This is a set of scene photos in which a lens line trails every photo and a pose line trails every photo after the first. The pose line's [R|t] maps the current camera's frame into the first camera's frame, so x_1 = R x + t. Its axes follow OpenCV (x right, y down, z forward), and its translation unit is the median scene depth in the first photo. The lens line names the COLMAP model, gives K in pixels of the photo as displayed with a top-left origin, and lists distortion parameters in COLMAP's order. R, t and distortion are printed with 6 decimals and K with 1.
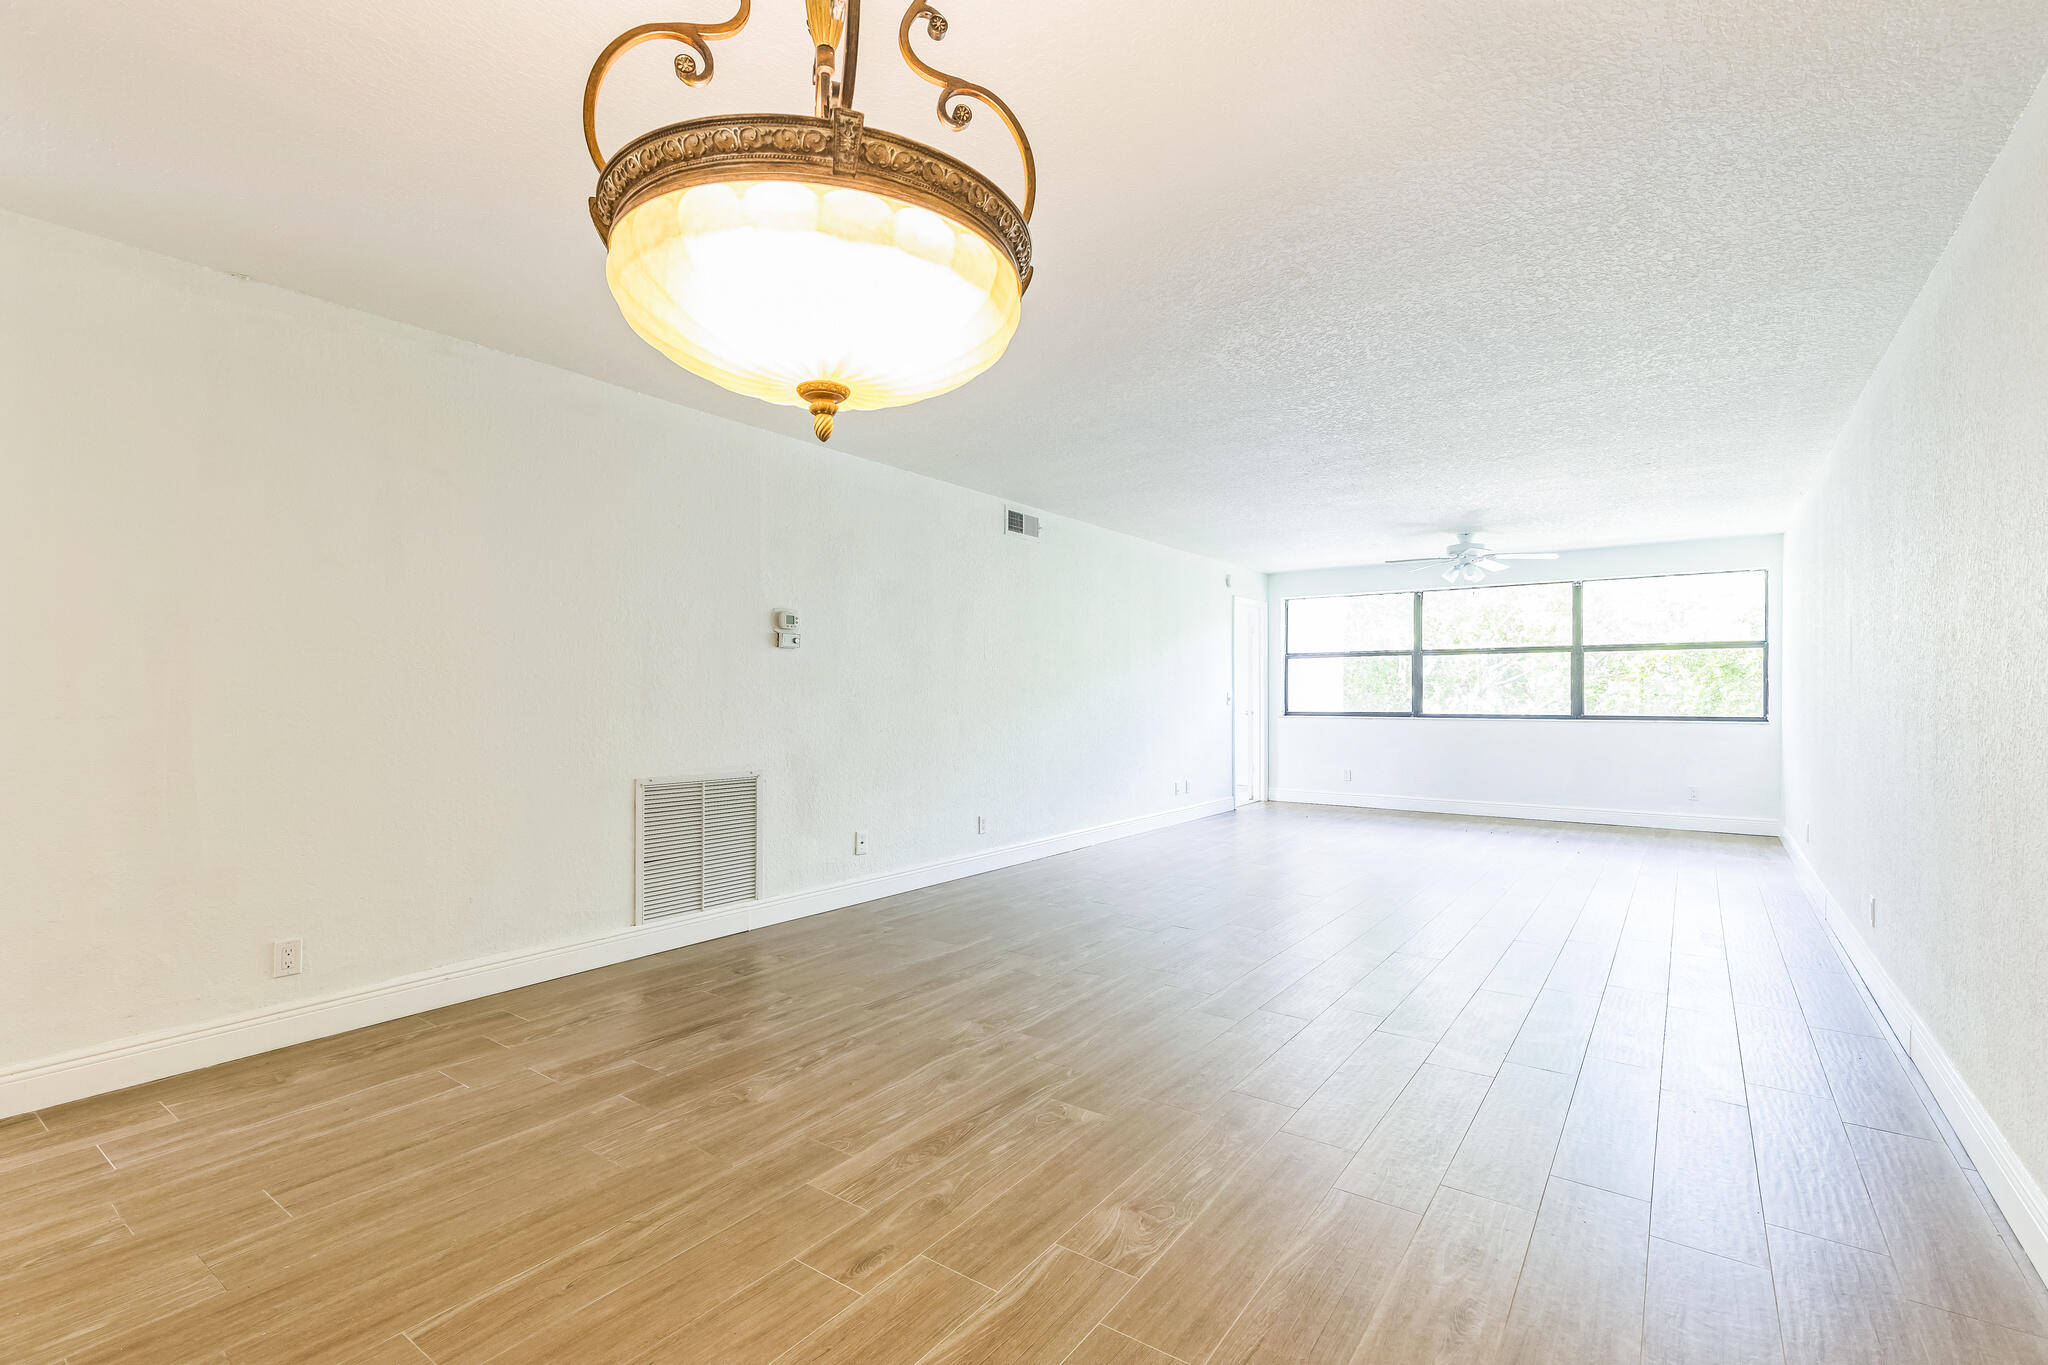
lens RADIAL K [[914.2, 0, 1033.1], [0, 914.2, 692.0], [0, 0, 1]] dist [0.002692, -0.000175]
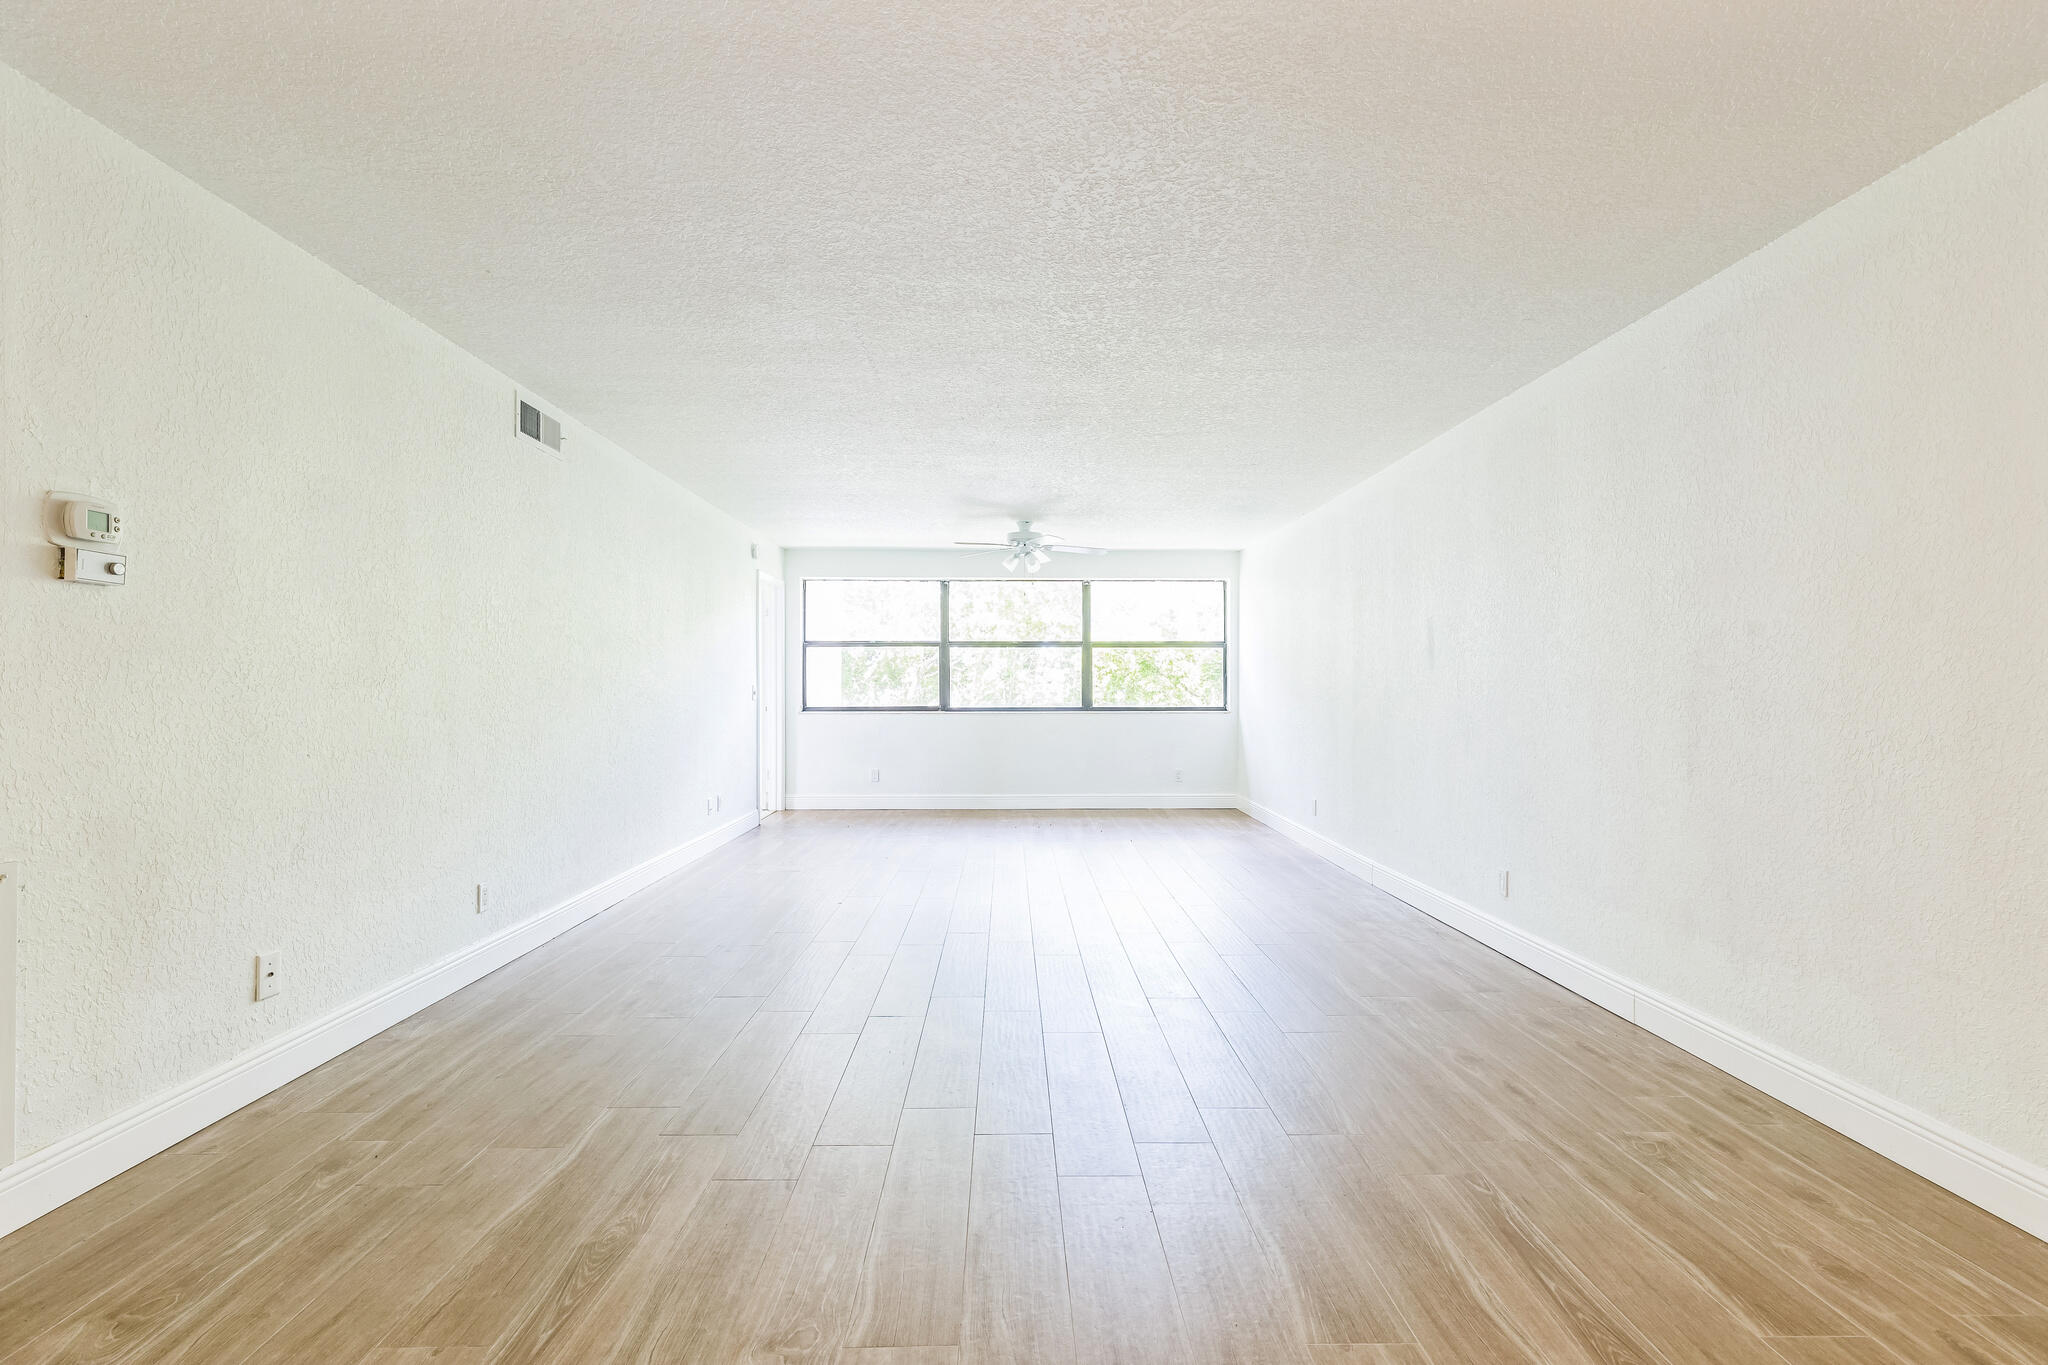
lens RADIAL K [[914.2, 0, 1032.8], [0, 914.2, 688.9], [0, 0, 1]] dist [0.002692, -0.000175]
pose [[0.798533, -0.000830, 0.601950, -0.097046], [-0.002061, 0.999989, 0.004113, 0.000185], [-0.601947, -0.004525, 0.798523, 0.206751]]
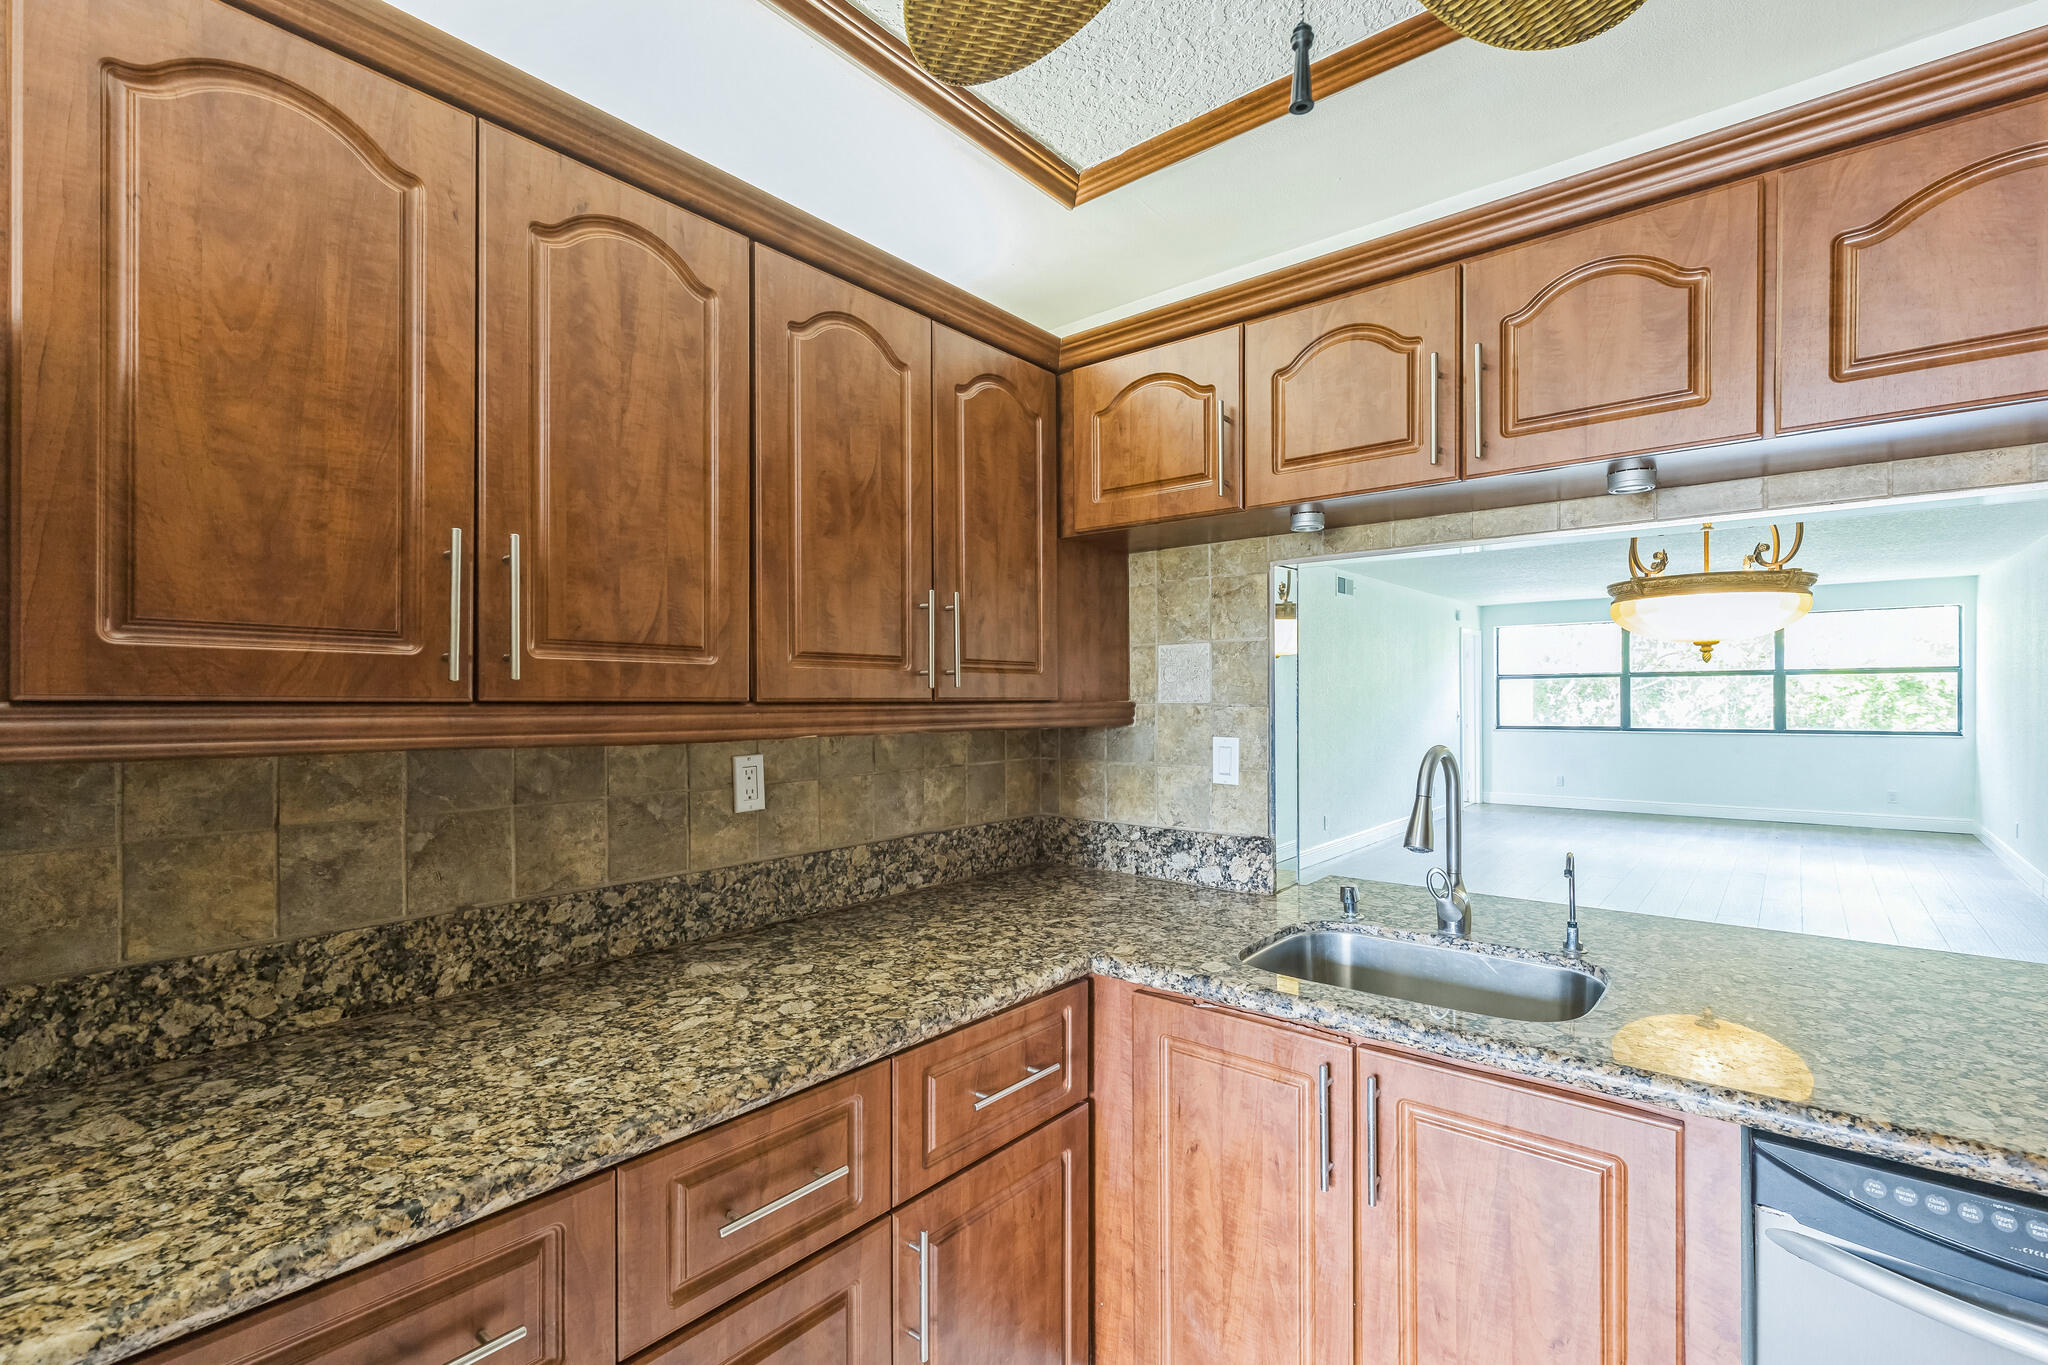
lens RADIAL K [[914.2, 0, 1024.9], [0, 914.2, 696.7], [0, 0, 1]] dist [0.002692, -0.000175]
pose [[0.997482, -0.003804, -0.070817, -0.296755], [0.003680, 0.999991, -0.001890, -0.018944], [0.070824, 0.001625, 0.997488, -0.242162]]
